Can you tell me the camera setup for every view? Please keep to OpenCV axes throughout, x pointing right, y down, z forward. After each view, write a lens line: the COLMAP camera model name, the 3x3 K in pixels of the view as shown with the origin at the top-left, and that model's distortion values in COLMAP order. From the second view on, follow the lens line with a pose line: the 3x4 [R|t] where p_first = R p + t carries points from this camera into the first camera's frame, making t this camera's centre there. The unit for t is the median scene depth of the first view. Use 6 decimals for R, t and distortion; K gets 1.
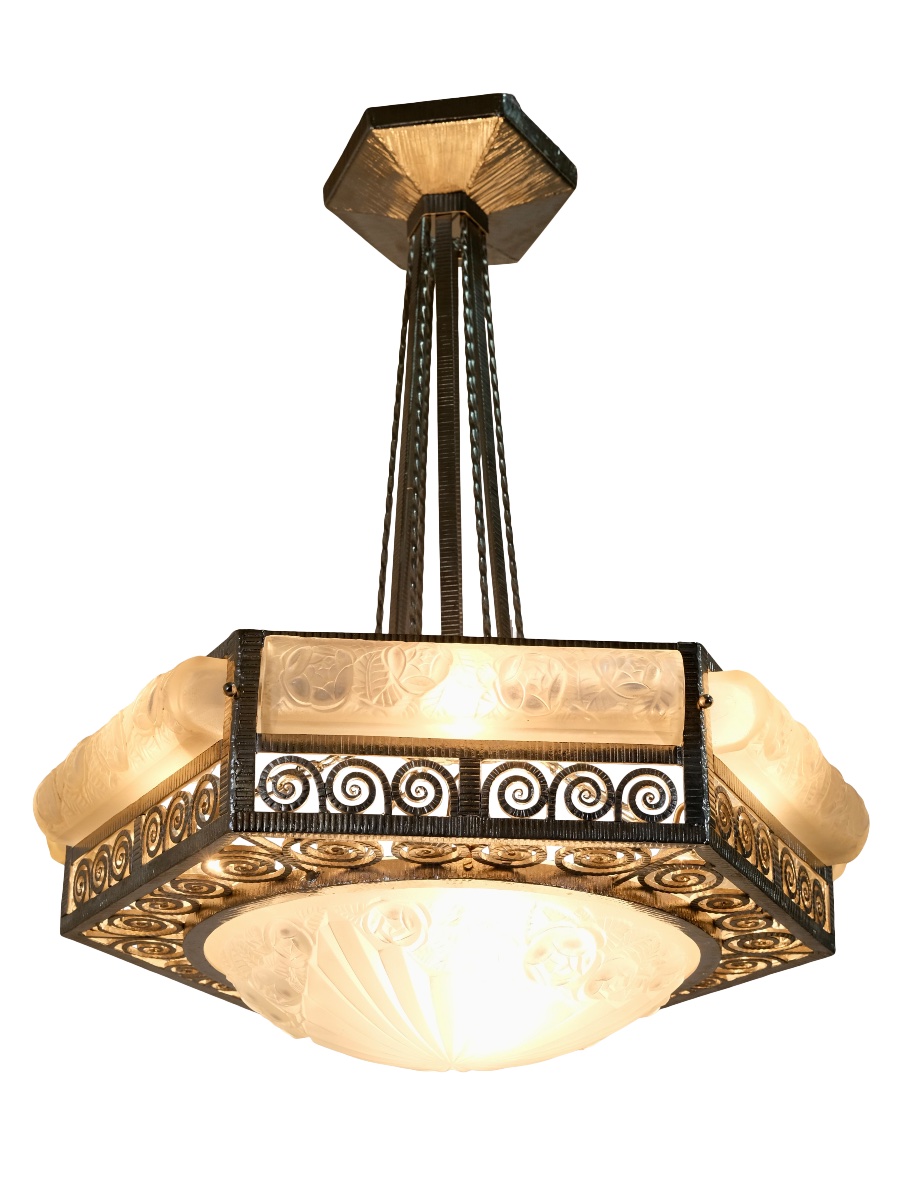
lens RADIAL K [[1408.1, 0, 475.5], [0, 1408.1, 610.6], [0, 0, 1]] dist [-0.021979, 0.000000]
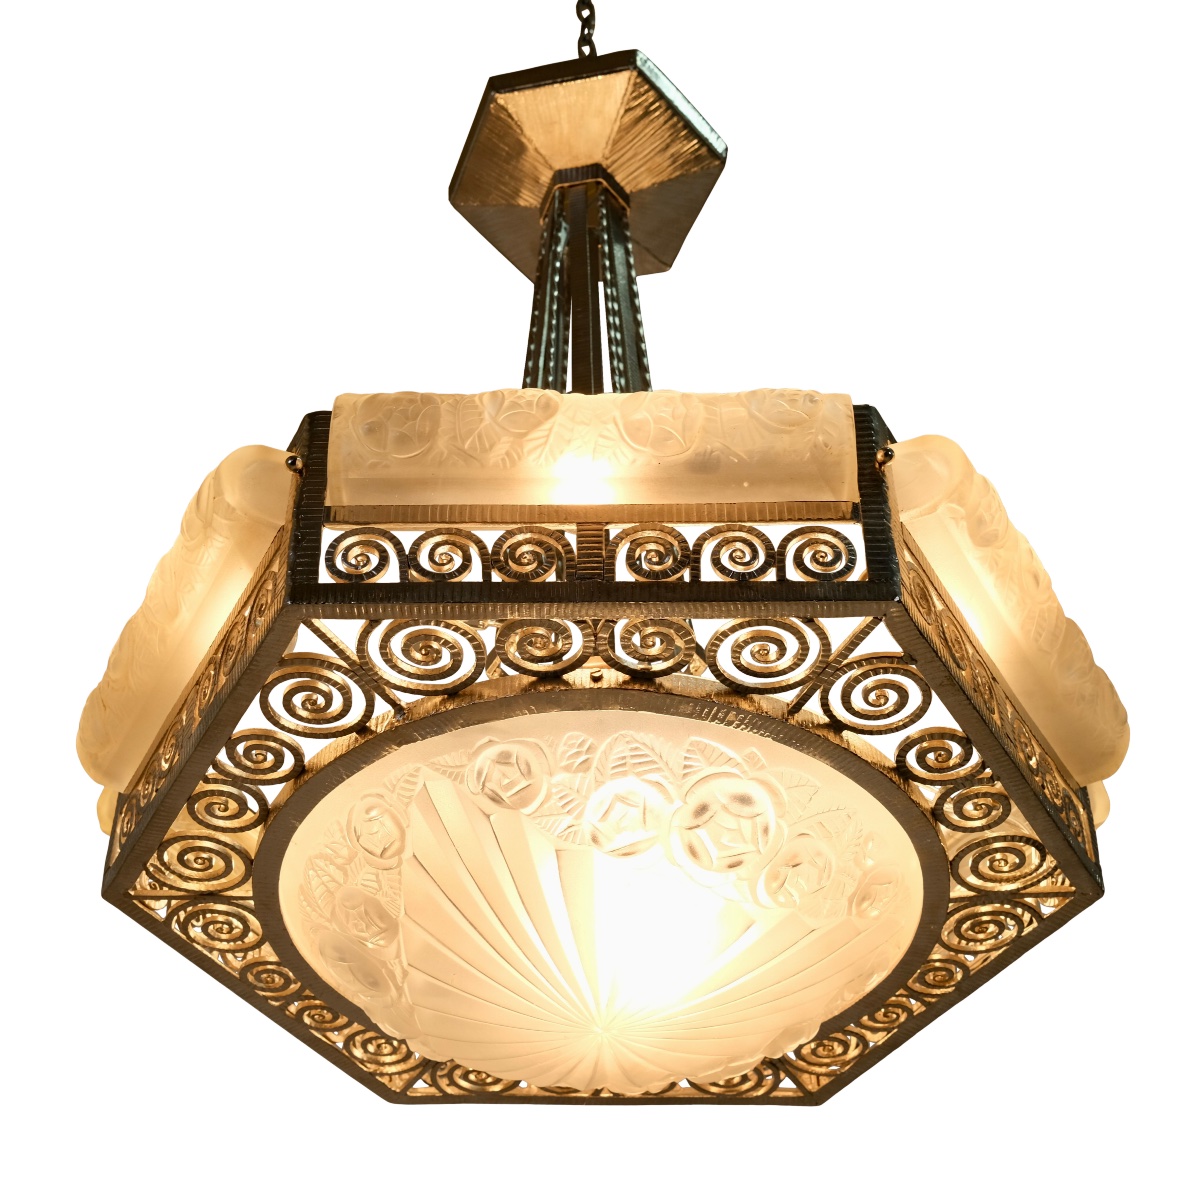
lens RADIAL K [[1587.8, 0, 599.5], [0, 1587.8, 596.4], [0, 0, 1]] dist [-0.009665, 0.000000]
pose [[0.997391, -0.053577, -0.048381, 0.039920], [0.039731, 0.966973, -0.251761, 0.349455], [0.060272, 0.249182, 0.966579, 0.135211]]
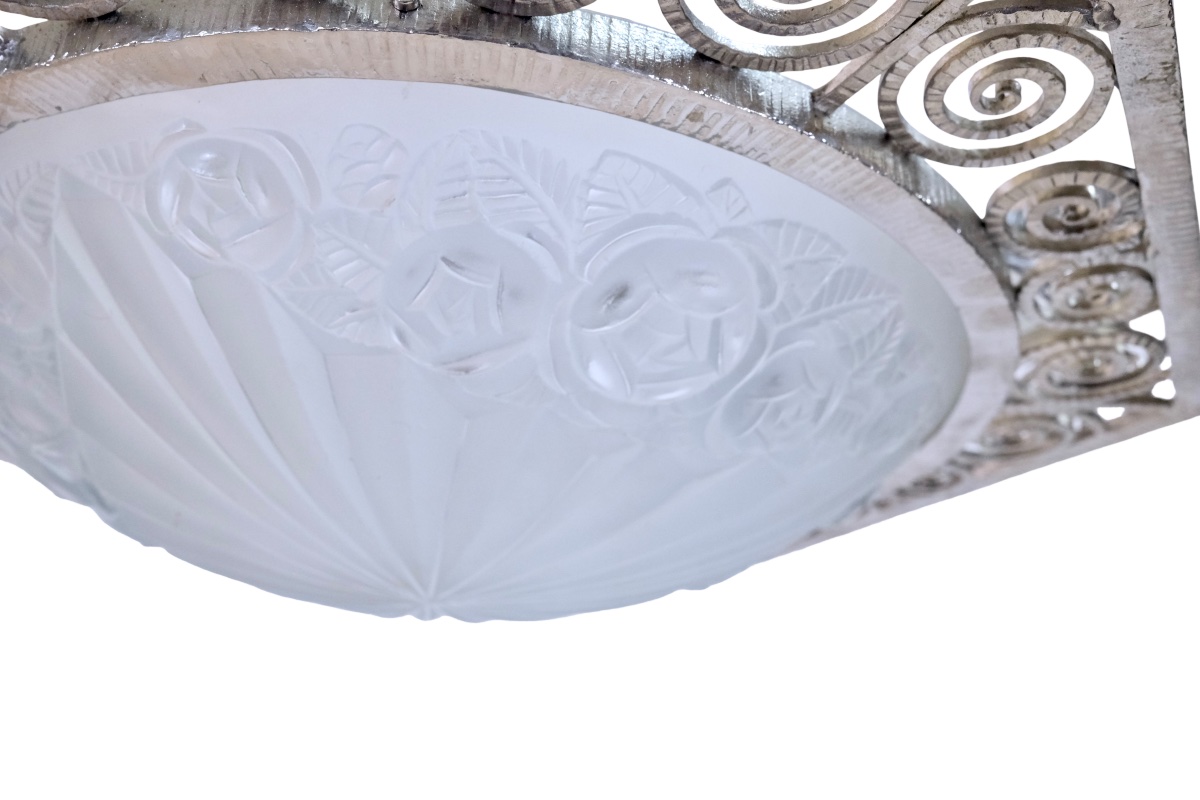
lens RADIAL K [[1236.1, 0, 604.3], [0, 1236.1, 398.4], [0, 0, 1]] dist [-0.025897, 0.000000]
pose [[0.999745, 0.022521, 0.001424, 0.044016], [-0.022555, 0.995248, 0.094729, 0.242027], [0.000716, -0.094737, 0.995502, 0.667210]]
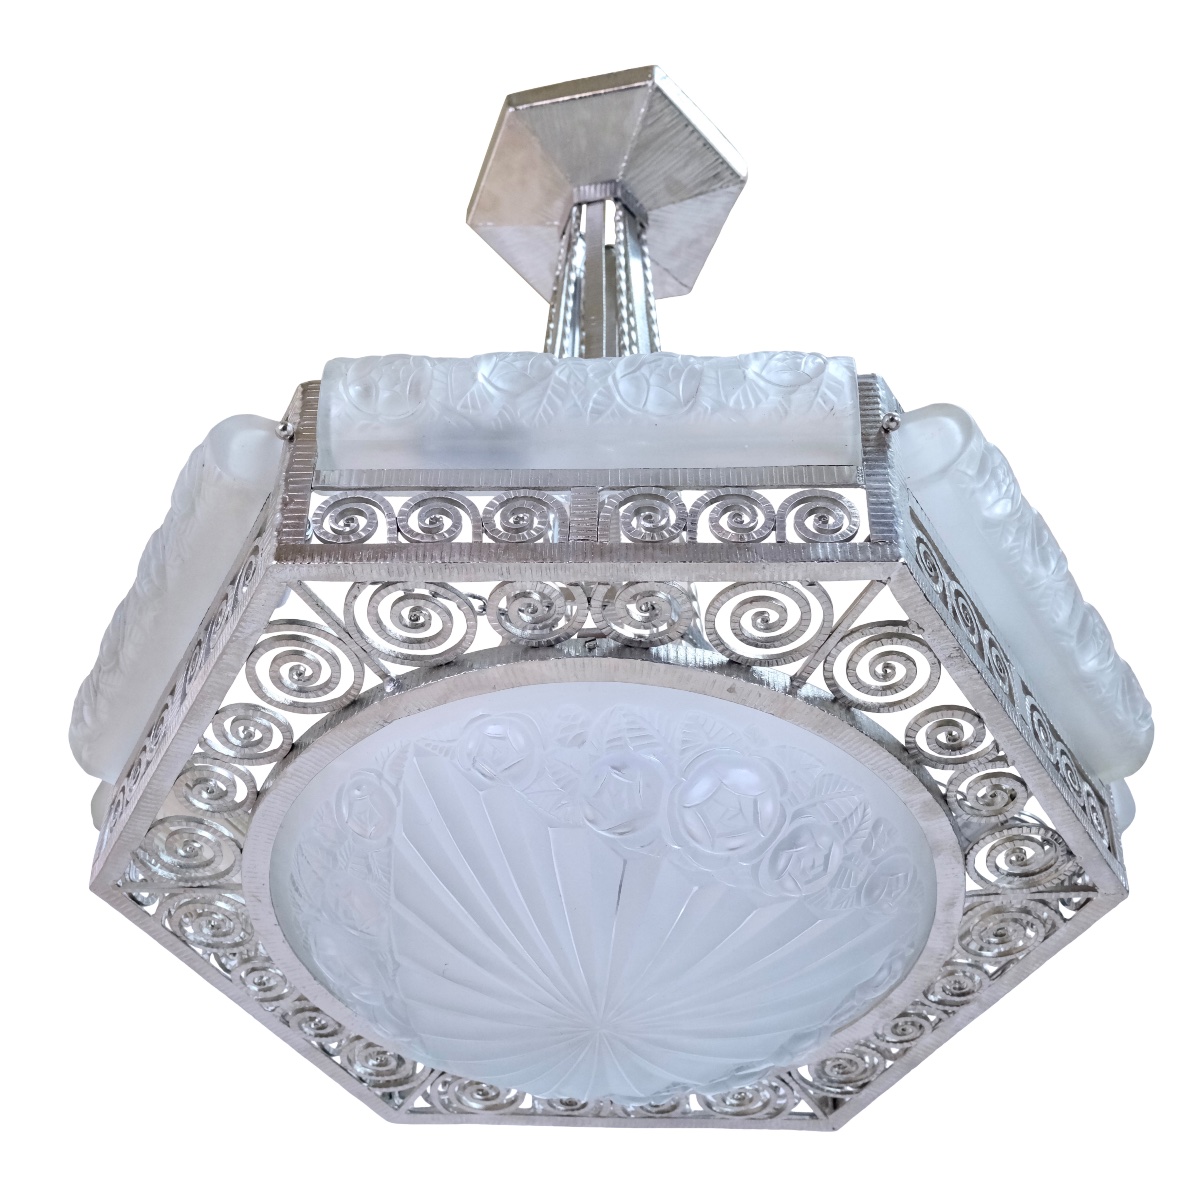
lens RADIAL K [[1587.8, 0, 596.4], [0, 1587.8, 599.0], [0, 0, 1]] dist [-0.009665, 0.000000]
pose [[0.995877, -0.052647, -0.073869, 0.059686], [0.027994, 0.952967, -0.301778, 0.402589], [0.086282, 0.298466, 0.950512, 0.179516]]
